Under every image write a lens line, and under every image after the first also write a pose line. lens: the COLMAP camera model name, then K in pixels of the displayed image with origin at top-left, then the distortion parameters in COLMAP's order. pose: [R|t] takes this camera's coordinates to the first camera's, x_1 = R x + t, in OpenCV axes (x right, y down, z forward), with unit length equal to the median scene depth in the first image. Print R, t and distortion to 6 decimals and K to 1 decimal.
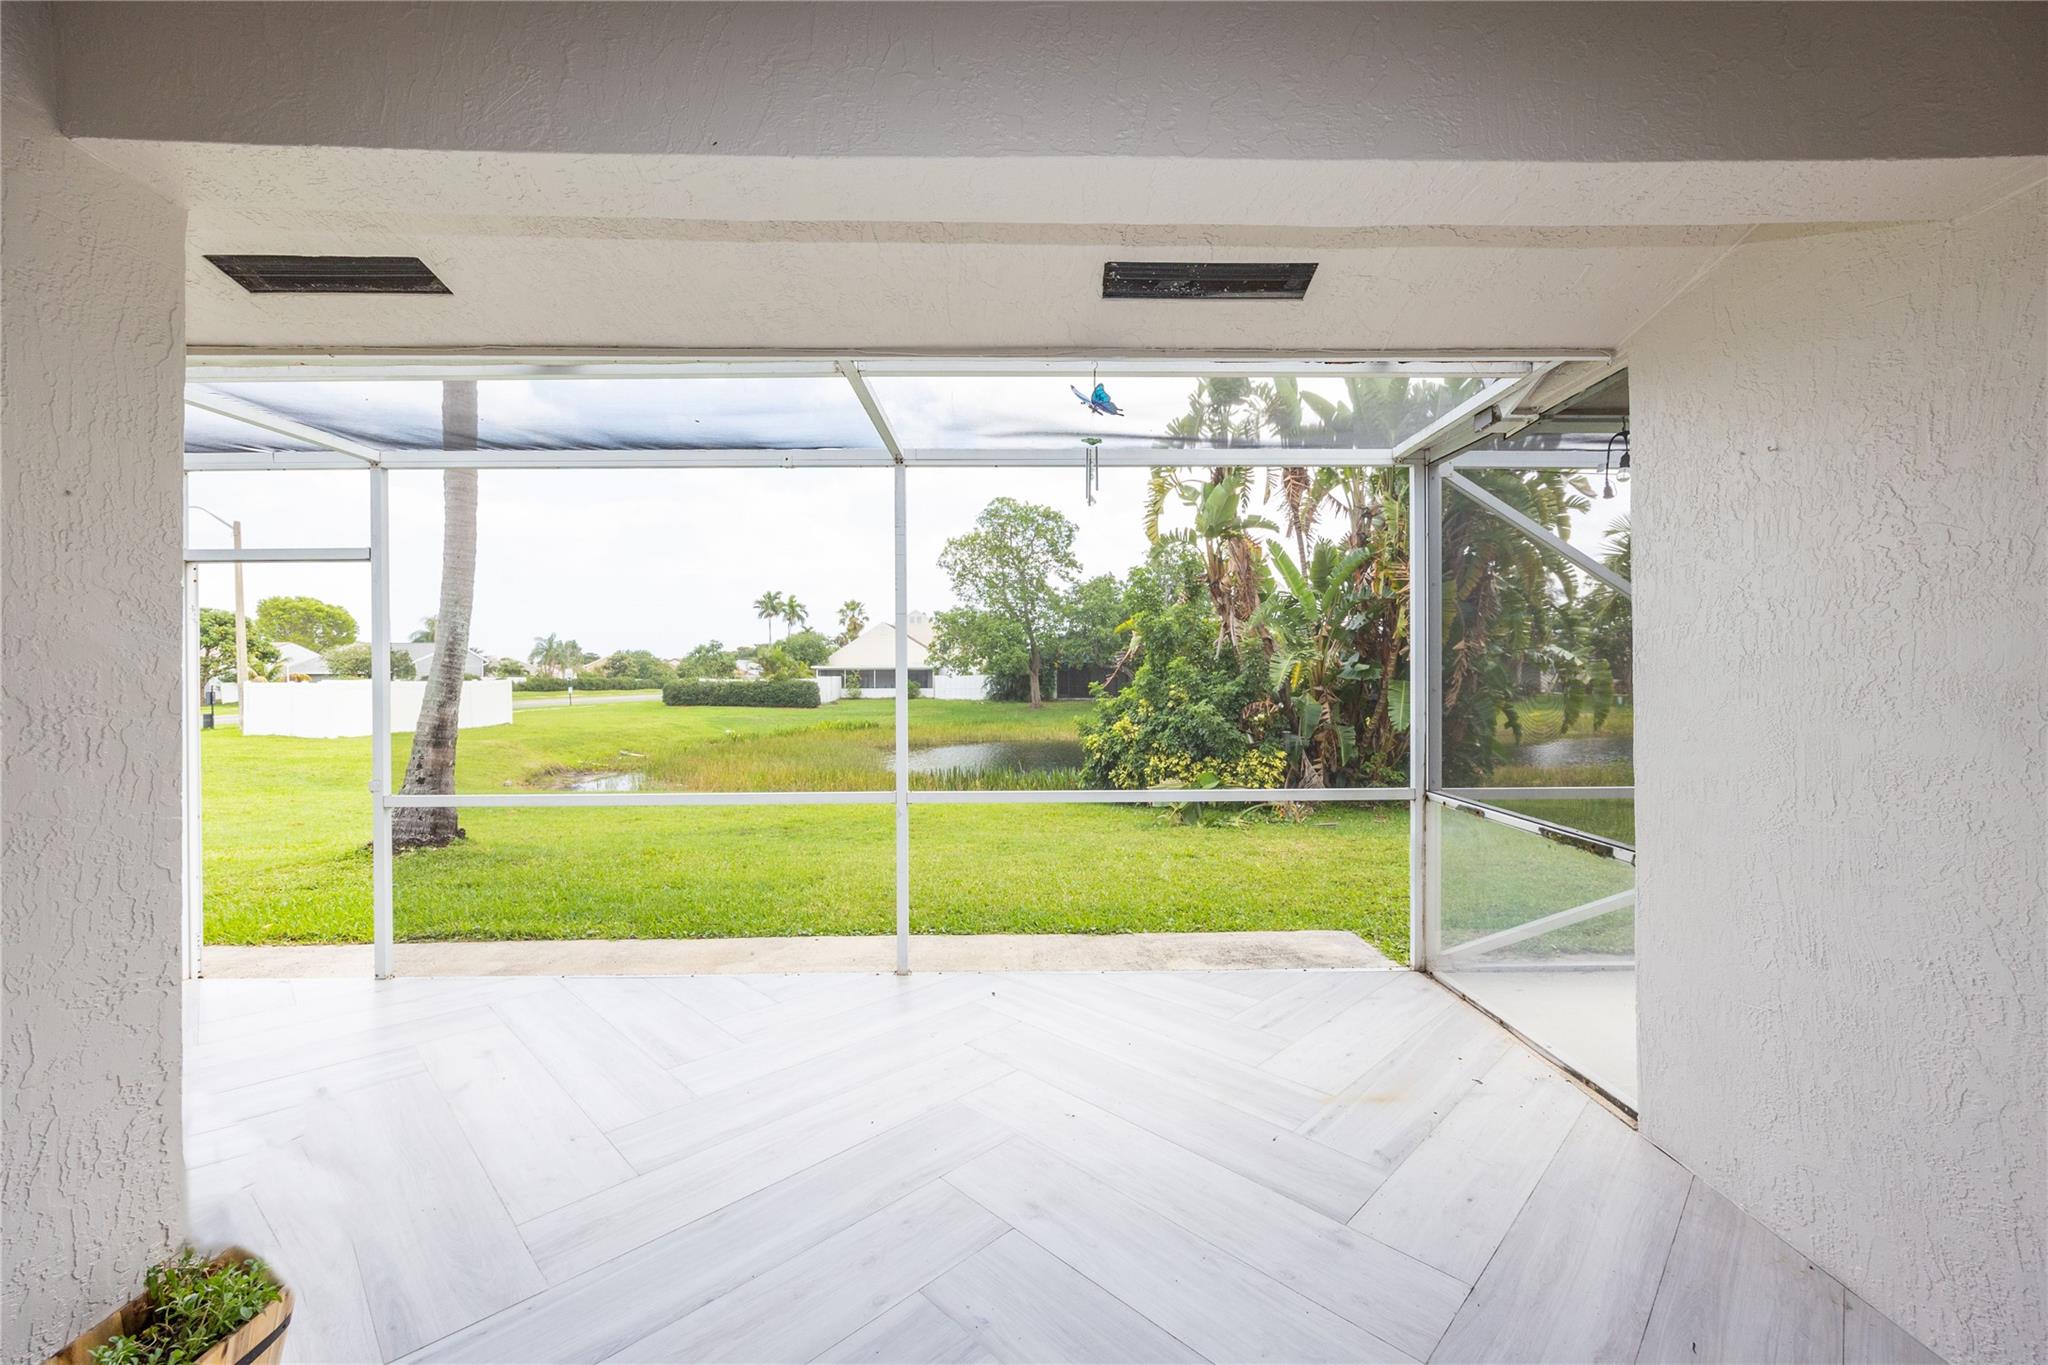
lens RADIAL K [[812.6, 0, 1033.8], [0, 812.6, 688.7], [0, 0, 1]] dist [-0.001163, -0.000461]
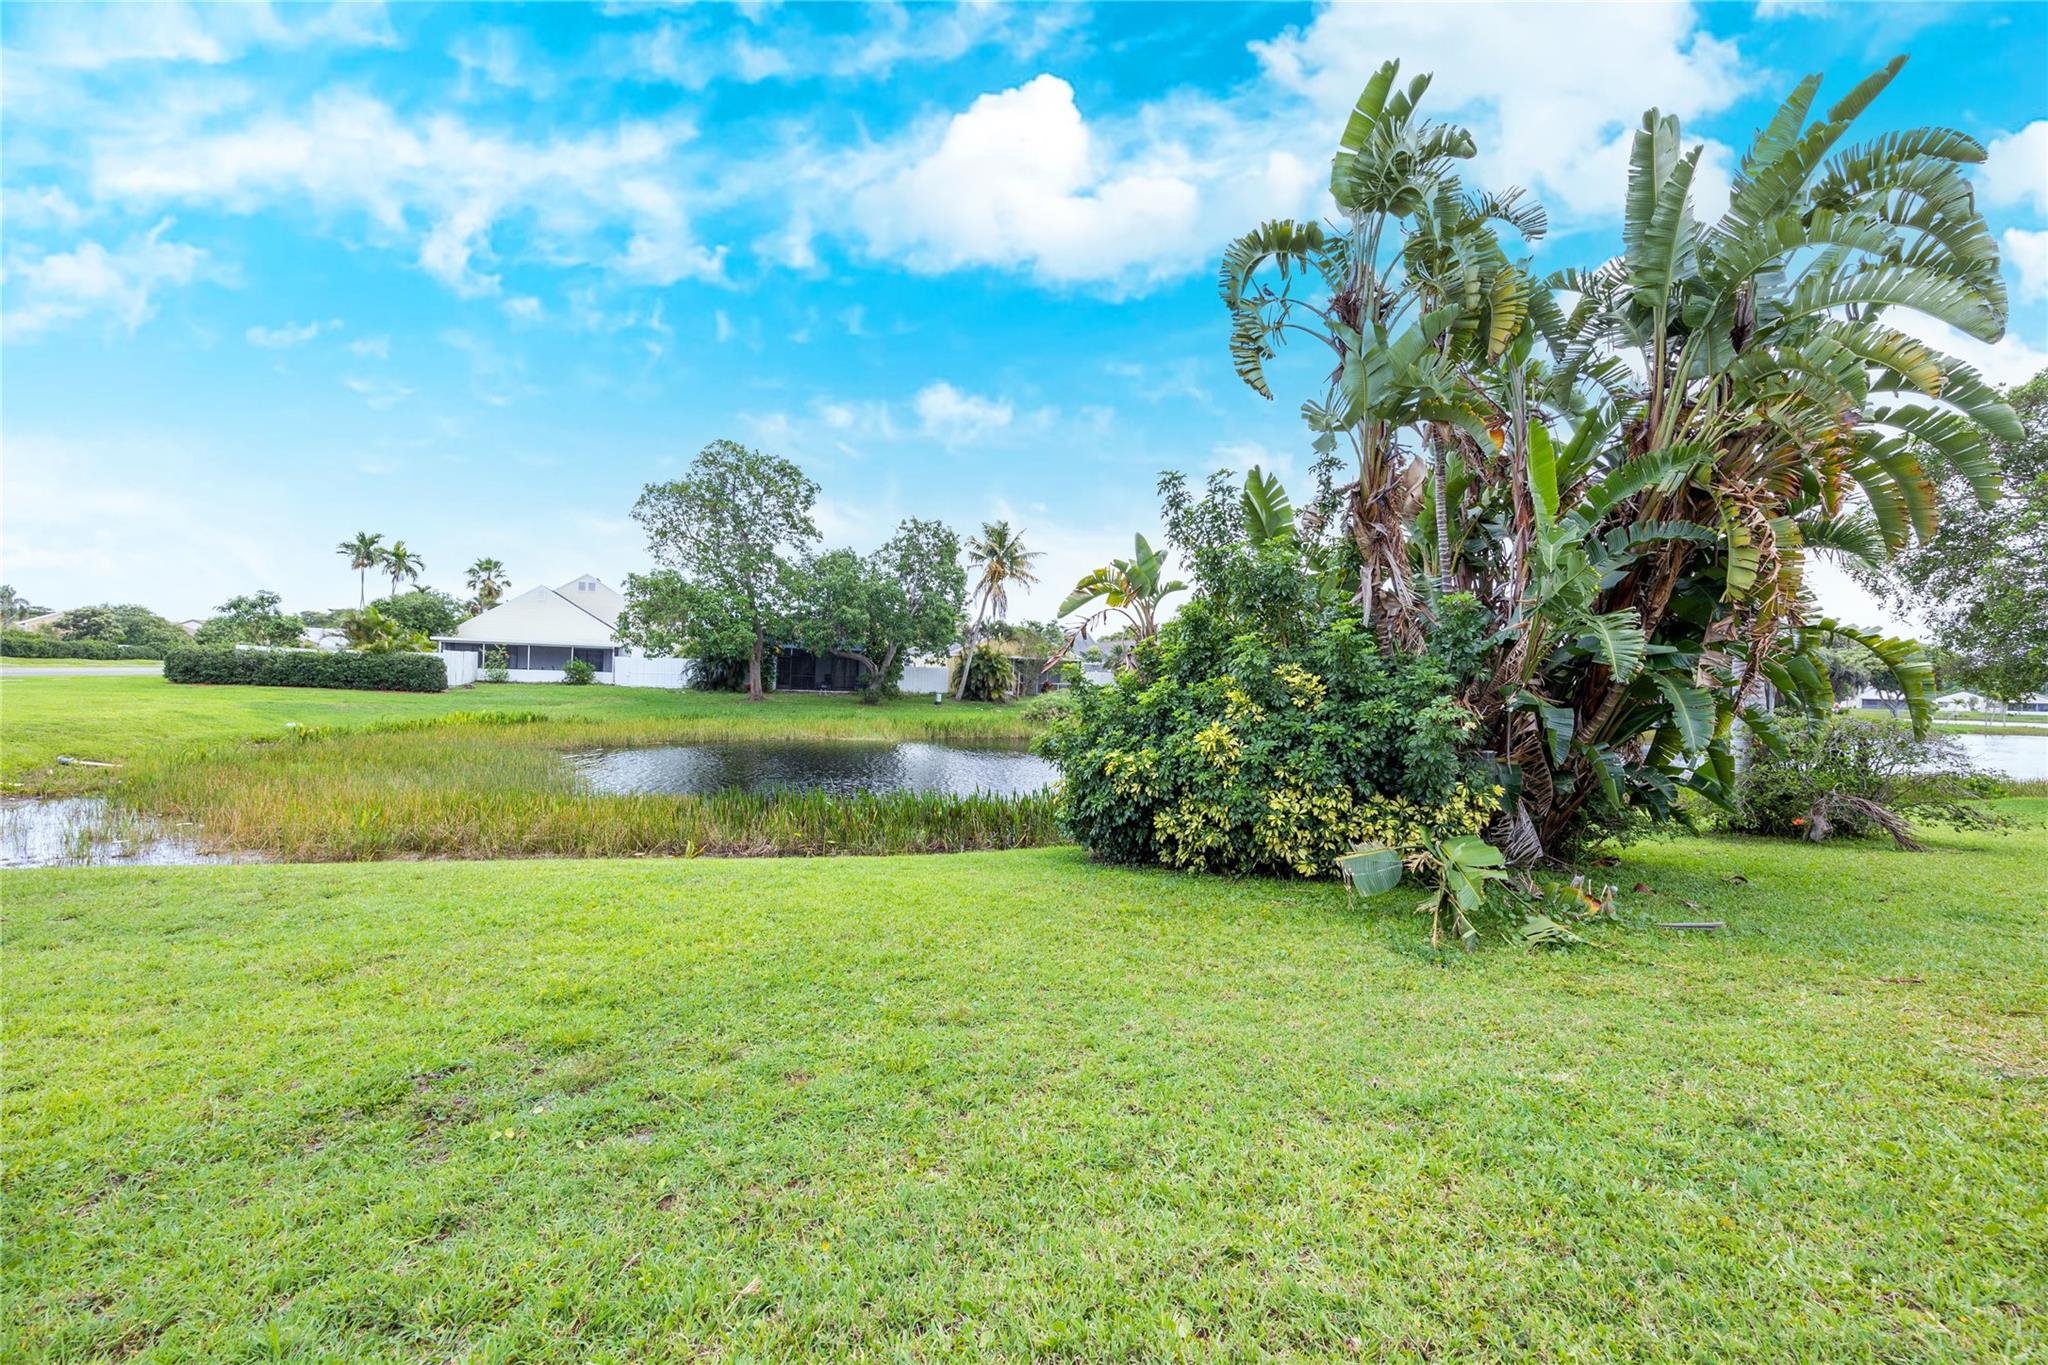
lens RADIAL K [[812.6, 0, 1033.8], [0, 812.6, 688.7], [0, 0, 1]] dist [-0.001163, -0.000461]
pose [[0.925367, 0.029207, 0.377946, -0.048226], [-0.031358, 0.999508, -0.000462, 0.003482], [-0.377774, -0.011424, 0.925827, 0.116058]]
